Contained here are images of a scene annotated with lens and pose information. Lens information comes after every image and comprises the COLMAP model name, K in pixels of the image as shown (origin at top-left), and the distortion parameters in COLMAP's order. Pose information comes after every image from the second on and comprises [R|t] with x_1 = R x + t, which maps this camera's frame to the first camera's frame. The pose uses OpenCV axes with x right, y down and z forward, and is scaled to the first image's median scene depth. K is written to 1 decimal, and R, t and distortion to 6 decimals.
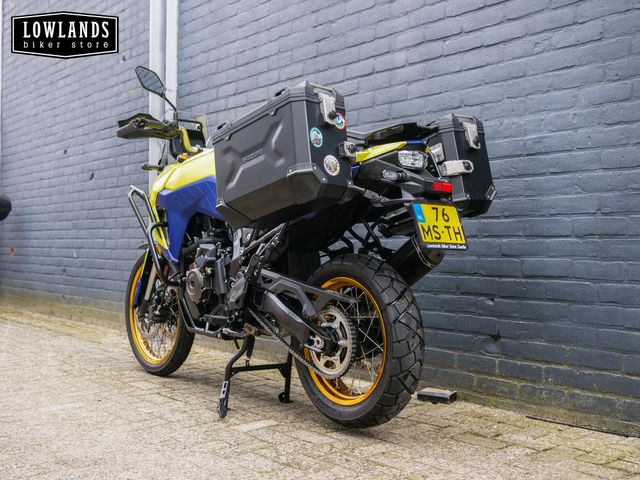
lens RADIAL K [[732.1, 0, 320.0], [0, 732.1, 240.0], [0, 0, 1]] dist [-0.011932, 0.011934]
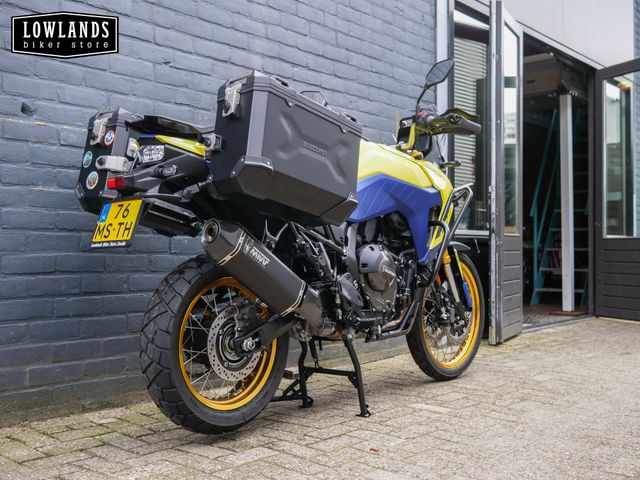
lens RADIAL K [[732.1, 0, 320.0], [0, 732.1, 240.0], [0, 0, 1]] dist [-0.011932, 0.011934]
pose [[-0.145757, 0.002406, 0.989317, -1.086403], [-0.017168, 0.999840, -0.004961, 0.007174], [-0.989171, -0.017708, -0.145693, 1.247513]]
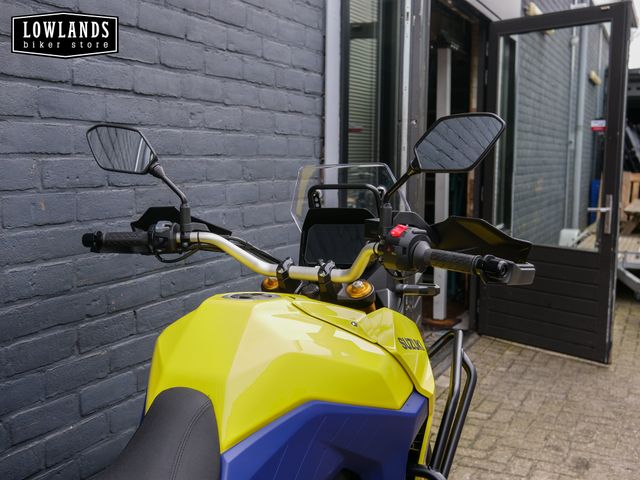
lens RADIAL K [[743.2, 0, 340.6], [0, 743.2, 239.7], [0, 0, 1]] dist [-0.005943, 0.006019]
pose [[-0.429432, -0.117212, 0.895460, -0.447746], [-0.029587, 0.992835, 0.115769, -0.231370], [-0.902614, 0.023221, -0.429824, 1.176825]]
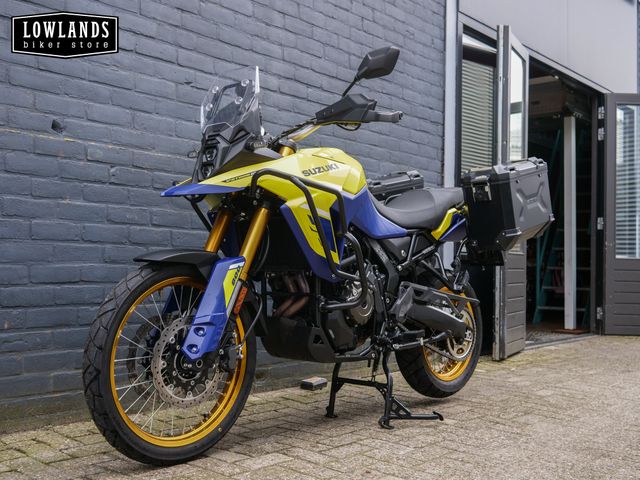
lens RADIAL K [[732.1, 0, 320.0], [0, 732.1, 240.0], [0, 0, 1]] dist [-0.011932, 0.011934]
pose [[-0.143512, 0.019817, 0.989450, -1.124857], [-0.033841, 0.999117, -0.024919, 0.006911], [-0.989070, -0.037060, -0.142715, 1.270118]]
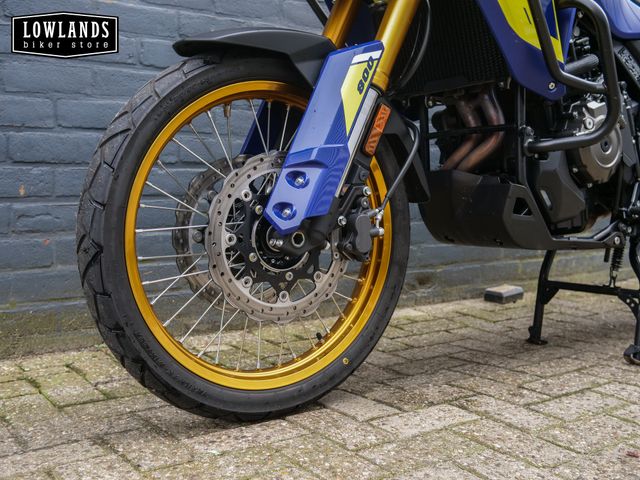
lens RADIAL K [[747.4, 0, 320.0], [0, 747.4, 240.0], [0, 0, 1]] dist [-0.008794, 0.016667]
pose [[0.087122, -0.085770, 0.992498, -0.745430], [-0.010543, 0.996152, 0.087011, 0.088119], [-0.996142, -0.018044, 0.085883, 1.231801]]
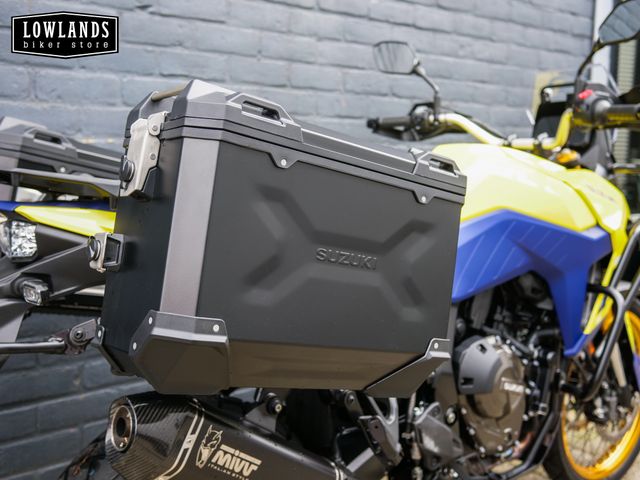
lens RADIAL K [[739.8, 0, 320.0], [0, 739.8, 240.0], [0, 0, 1]] dist [-0.004576, 0.012699]
pose [[0.009753, -0.129923, 0.991476, -0.657512], [-0.027400, 0.991116, 0.130145, -0.141085], [-0.999577, -0.028435, 0.006106, 1.154462]]
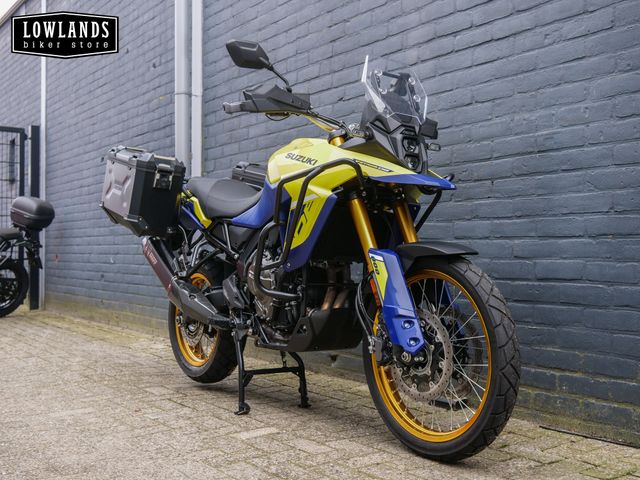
lens RADIAL K [[732.1, 0, 320.0], [0, 732.1, 240.0], [0, 0, 1]] dist [-0.011932, 0.011934]
pose [[0.996672, -0.011263, -0.080740, 0.074679], [0.010869, 0.999927, -0.005315, 0.000566], [0.080794, 0.004420, 0.996721, 0.026492]]
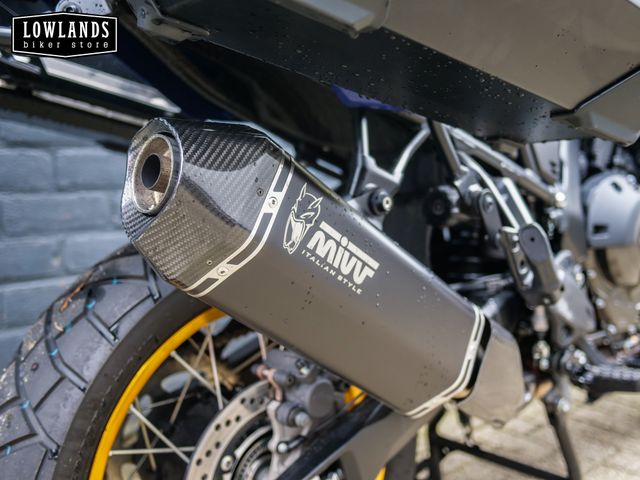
lens RADIAL K [[747.4, 0, 320.0], [0, 747.4, 240.0], [0, 0, 1]] dist [-0.008794, 0.016667]
pose [[-0.028382, -0.141838, 0.989483, -0.518389], [-0.016540, 0.989813, 0.141411, -0.014311], [-0.999460, -0.012352, -0.030438, 1.210504]]
